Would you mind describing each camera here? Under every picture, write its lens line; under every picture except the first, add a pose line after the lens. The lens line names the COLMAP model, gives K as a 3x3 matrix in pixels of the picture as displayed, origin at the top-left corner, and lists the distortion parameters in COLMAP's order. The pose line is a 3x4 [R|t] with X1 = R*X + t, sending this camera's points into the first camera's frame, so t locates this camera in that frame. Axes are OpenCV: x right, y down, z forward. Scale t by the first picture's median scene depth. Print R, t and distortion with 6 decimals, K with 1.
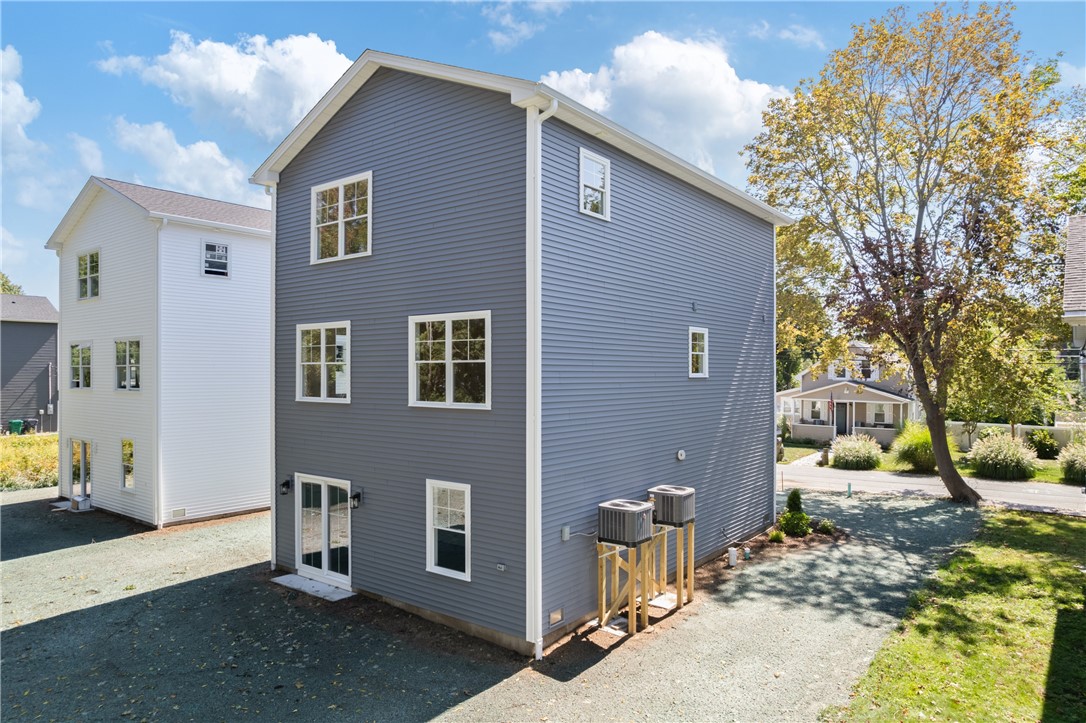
lens RADIAL K [[691.5, 0, 549.2], [0, 691.5, 361.2], [0, 0, 1]] dist [-0.037684, 0.017265]
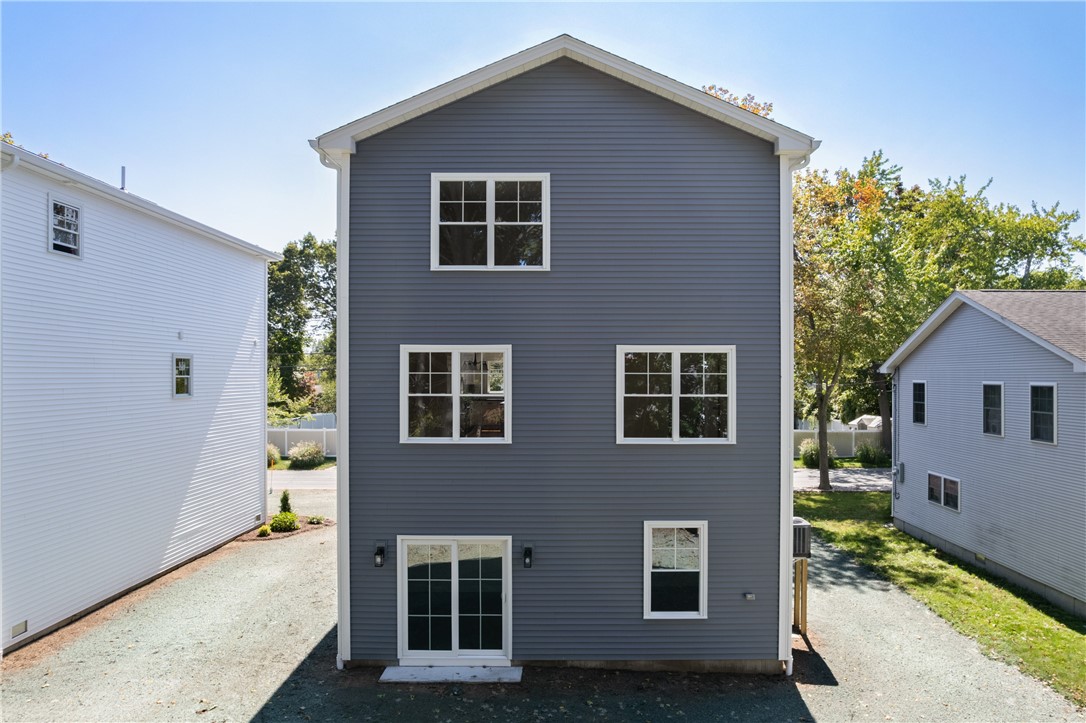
lens RADIAL K [[691.5, 0, 546.6], [0, 691.5, 372.6], [0, 0, 1]] dist [-0.037684, 0.017265]
pose [[0.794730, 0.008209, 0.606908, -0.787181], [-0.012408, 0.999919, 0.002722, -0.028602], [-0.606837, -0.009694, 0.794767, 0.314599]]
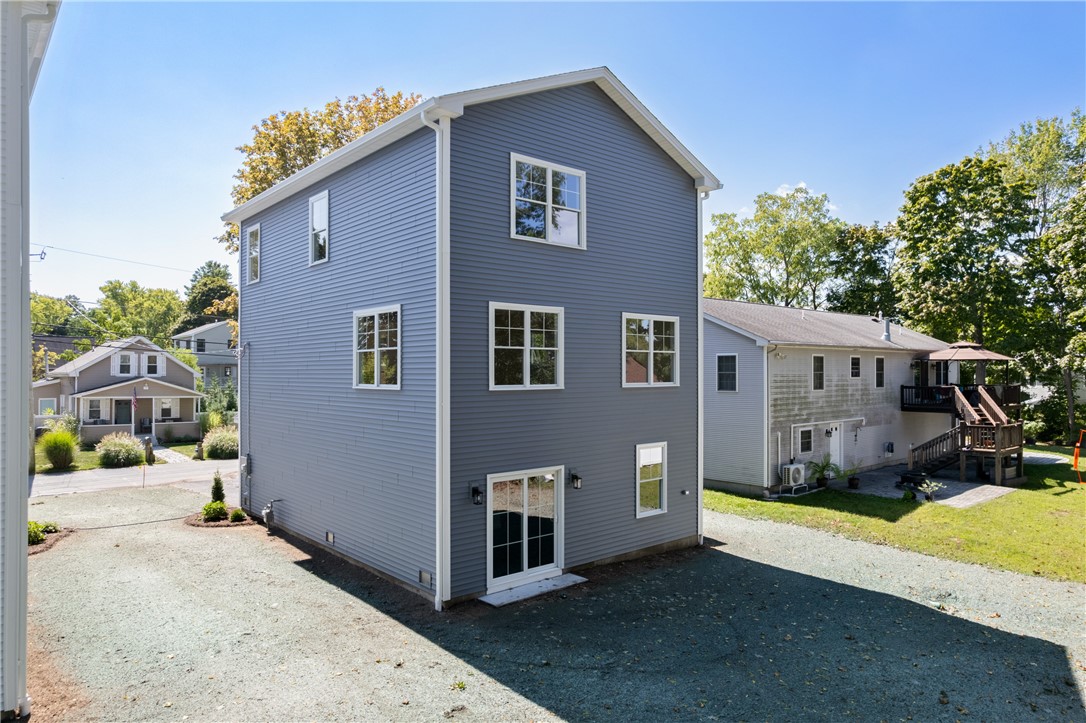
lens RADIAL K [[691.5, 0, 538.3], [0, 691.5, 357.6], [0, 0, 1]] dist [-0.037684, 0.017265]
pose [[0.200717, 0.020572, 0.979433, -1.329431], [-0.015439, 0.999722, -0.017834, 0.034985], [-0.979528, -0.011542, 0.200978, 0.857096]]
